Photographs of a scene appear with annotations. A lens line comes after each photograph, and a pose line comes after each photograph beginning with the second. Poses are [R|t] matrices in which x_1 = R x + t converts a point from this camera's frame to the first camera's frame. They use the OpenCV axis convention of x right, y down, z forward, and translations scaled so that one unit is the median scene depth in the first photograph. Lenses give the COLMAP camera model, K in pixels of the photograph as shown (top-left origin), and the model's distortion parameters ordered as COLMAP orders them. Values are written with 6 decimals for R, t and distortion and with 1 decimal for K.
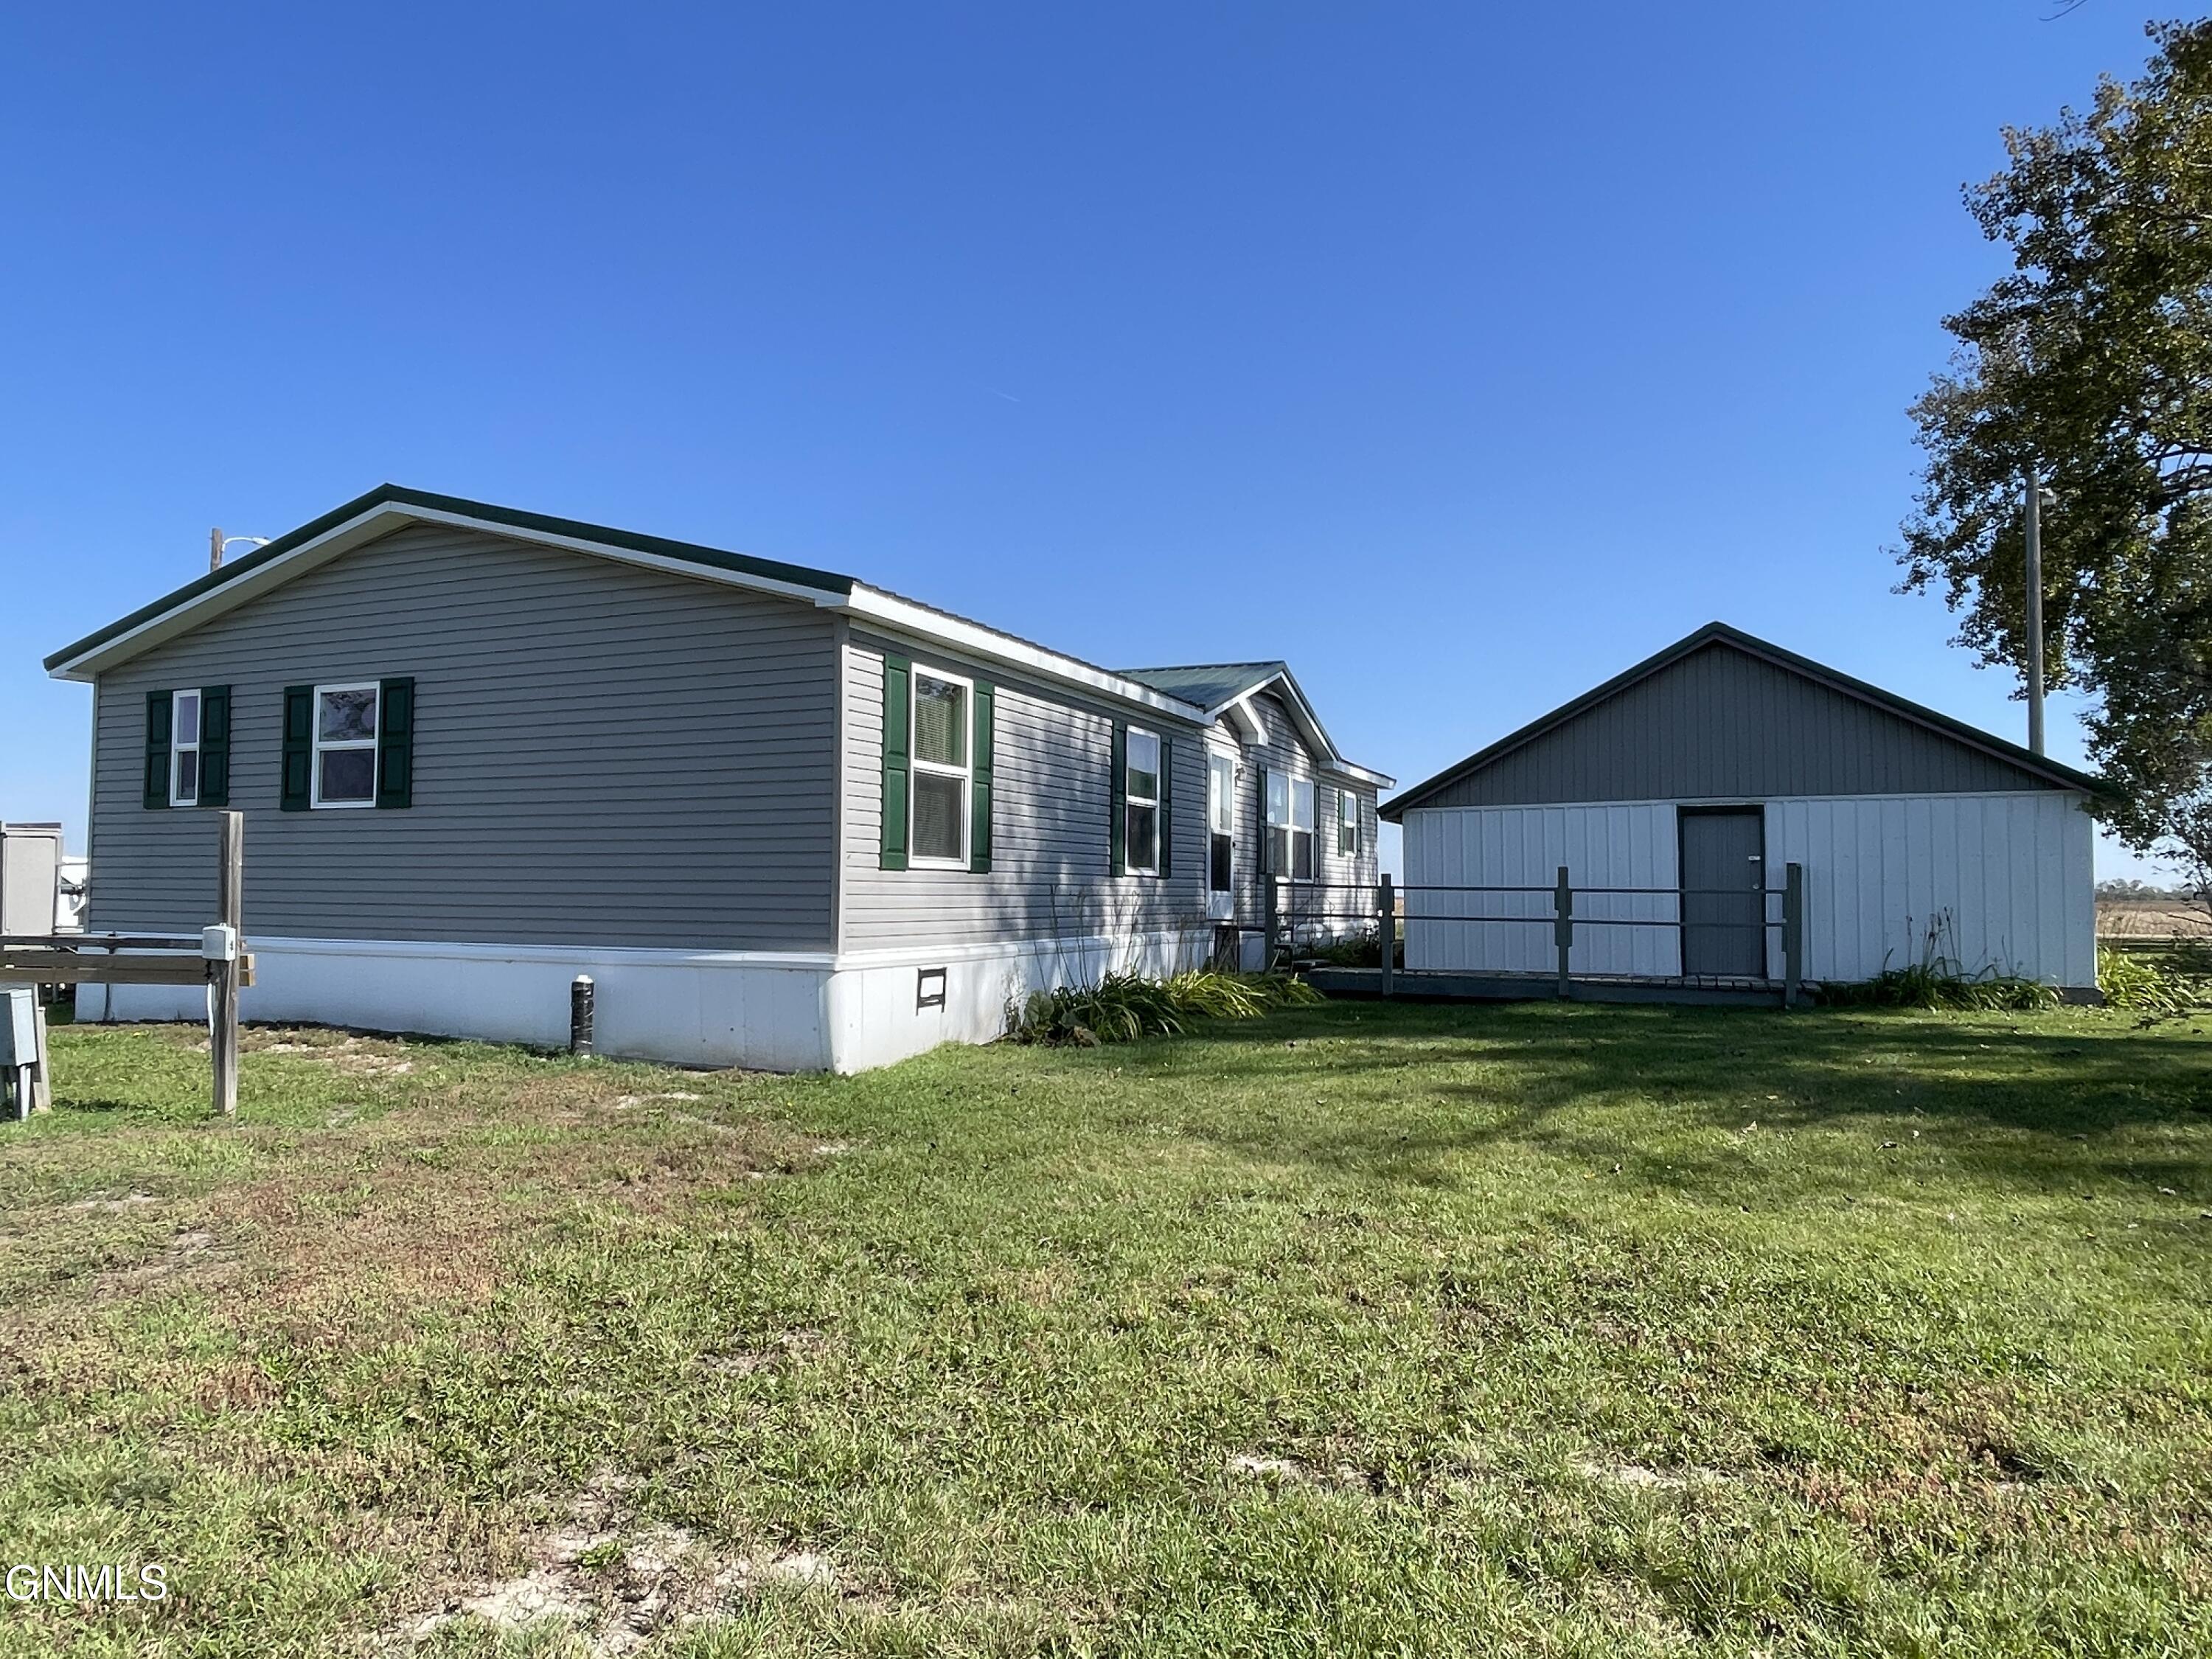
lens RADIAL K [[1413.4, 0, 1107.5], [0, 1413.4, 835.0], [0, 0, 1]] dist [-0.008234, -0.000612]
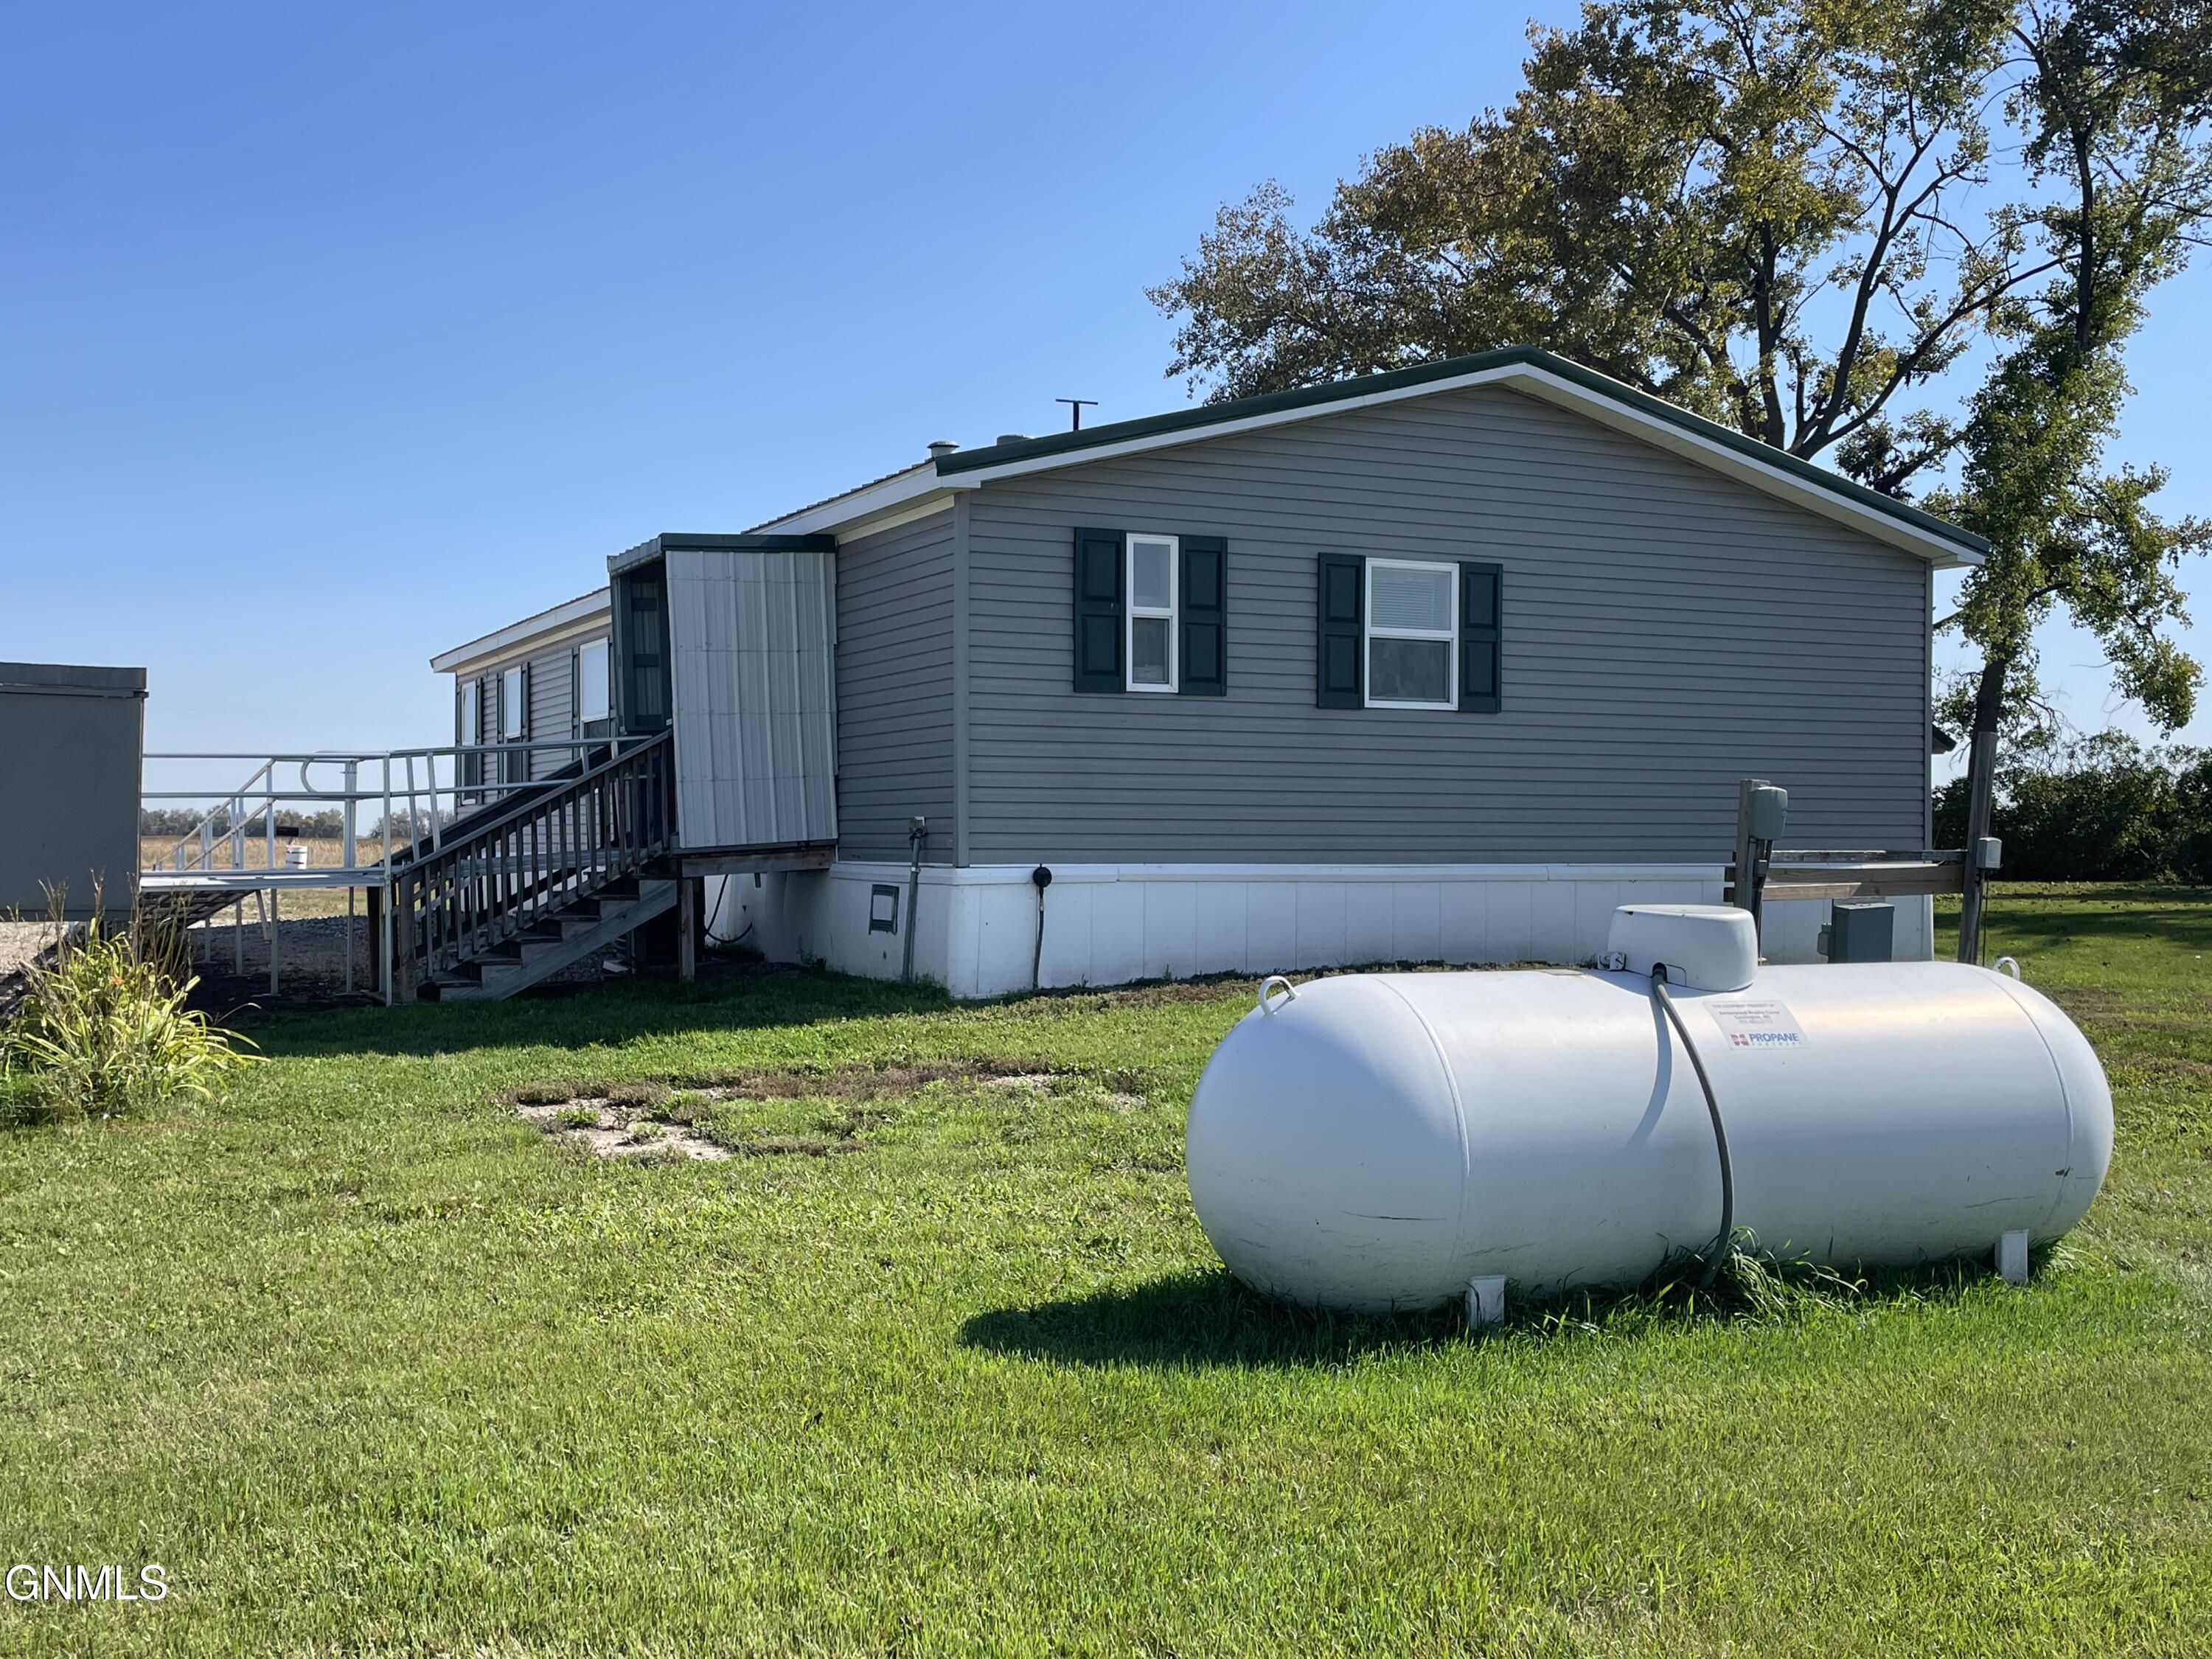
lens RADIAL K [[2217.5, 0, 1102.6], [0, 2217.5, 824.3], [0, 0, 1]] dist [0.073250, 0.000000]
pose [[0.642618, -0.000498, 0.766187, -1.562989], [-0.028134, 0.999310, 0.024246, 0.021155], [-0.765670, -0.037136, 0.642160, 0.268661]]
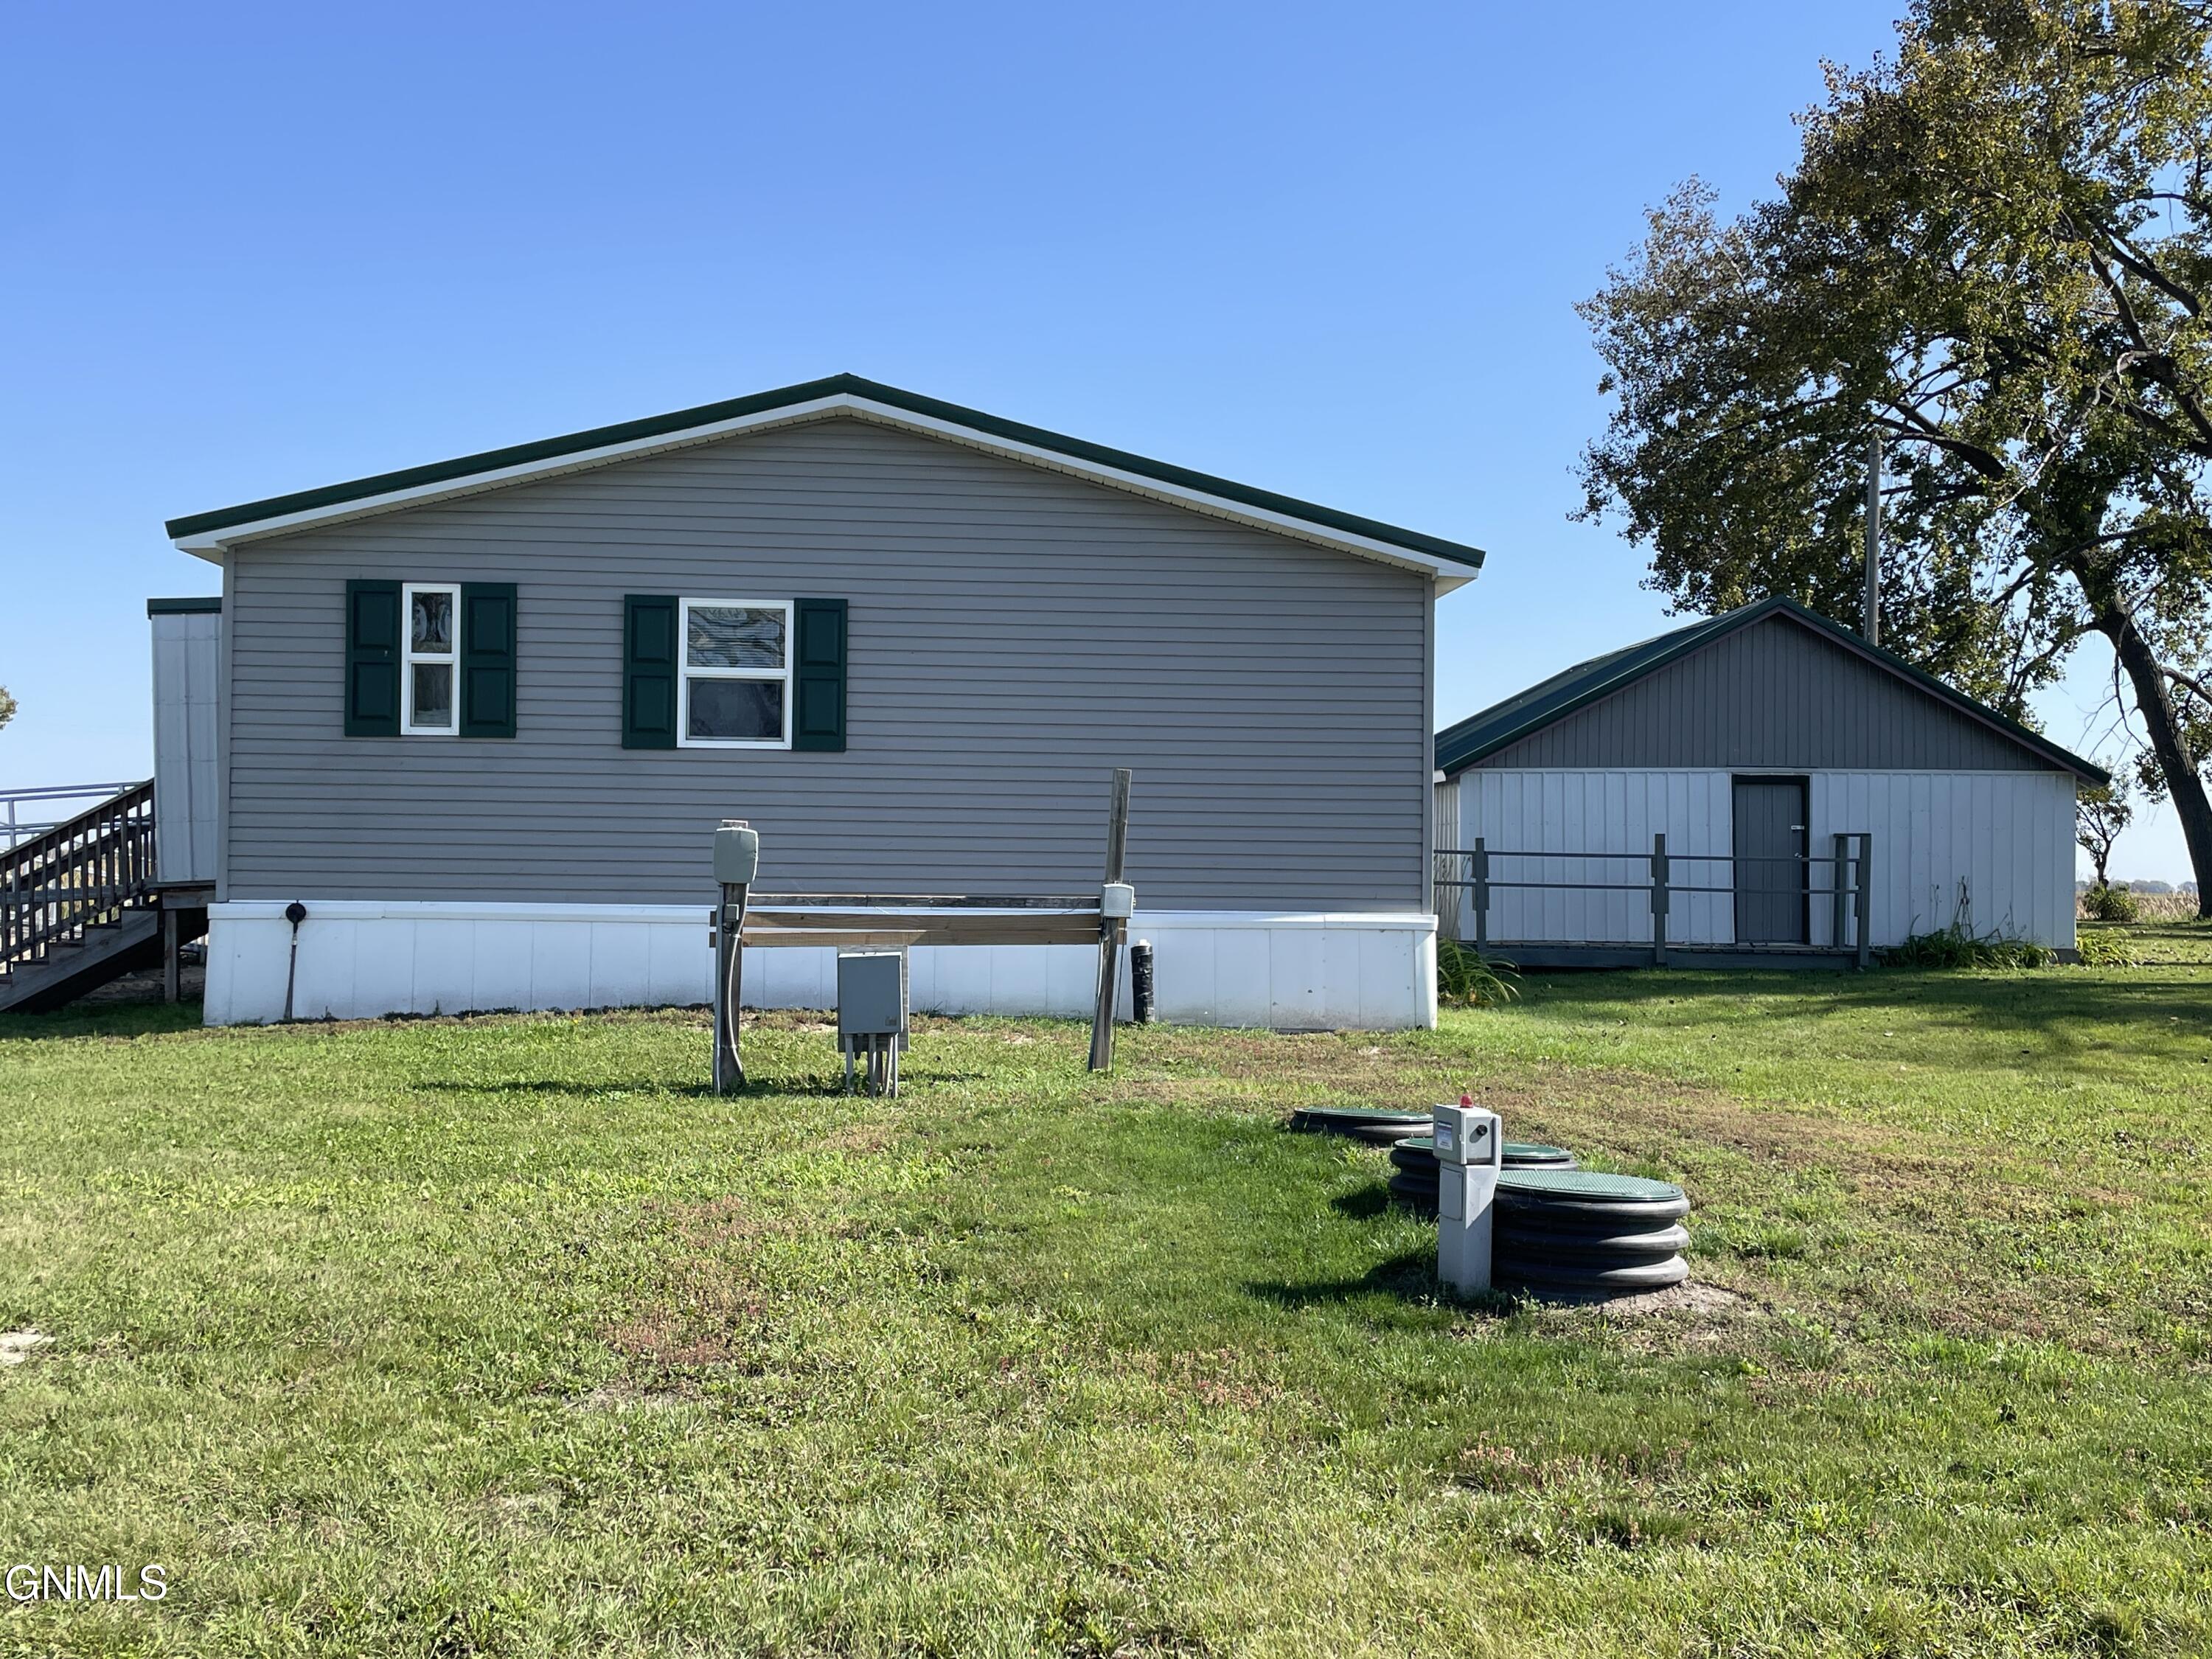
lens RADIAL K [[2217.5, 0, 1110.5], [0, 2217.5, 821.1], [0, 0, 1]] dist [0.073250, 0.000000]
pose [[0.885190, 0.014086, 0.465016, -0.891424], [-0.024735, 0.999553, 0.016807, -0.003520], [-0.464571, -0.026379, 0.885143, -0.248310]]
